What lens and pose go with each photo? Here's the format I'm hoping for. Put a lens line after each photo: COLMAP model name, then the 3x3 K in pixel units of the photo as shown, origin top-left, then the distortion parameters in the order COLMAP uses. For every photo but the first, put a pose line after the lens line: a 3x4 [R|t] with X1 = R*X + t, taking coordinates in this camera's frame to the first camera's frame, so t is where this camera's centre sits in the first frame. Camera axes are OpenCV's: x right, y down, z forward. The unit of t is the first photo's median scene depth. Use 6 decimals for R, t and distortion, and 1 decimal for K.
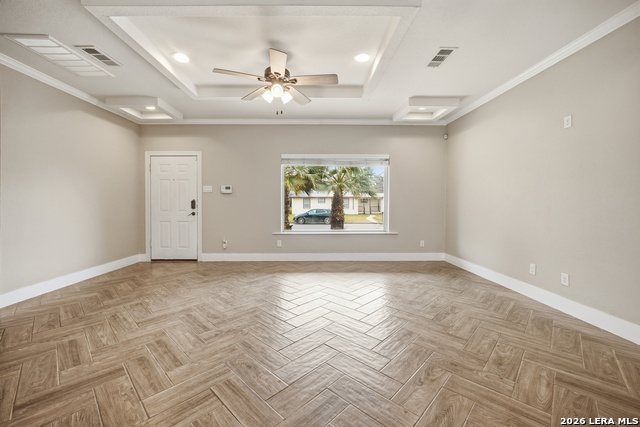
lens RADIAL K [[265.7, 0, 315.0], [0, 265.7, 202.7], [0, 0, 1]] dist [-0.019102, 0.000178]
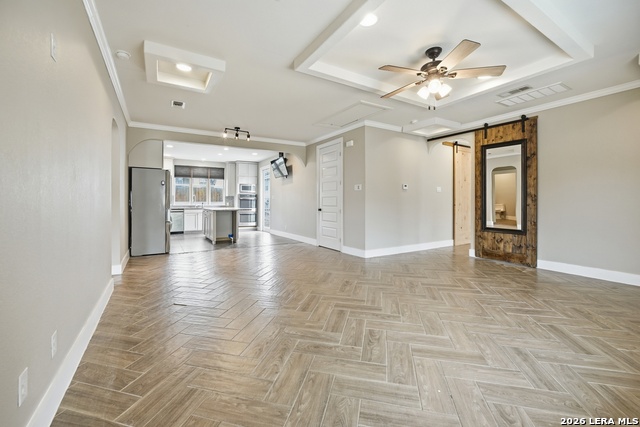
lens RADIAL K [[265.7, 0, 315.0], [0, 265.7, 202.7], [0, 0, 1]] dist [-0.019102, 0.000178]
pose [[-0.867353, 0.002284, -0.497688, 0.405372], [0.000024, 0.999990, 0.004547, 0.001867], [0.497693, 0.003932, -0.867344, 0.915111]]
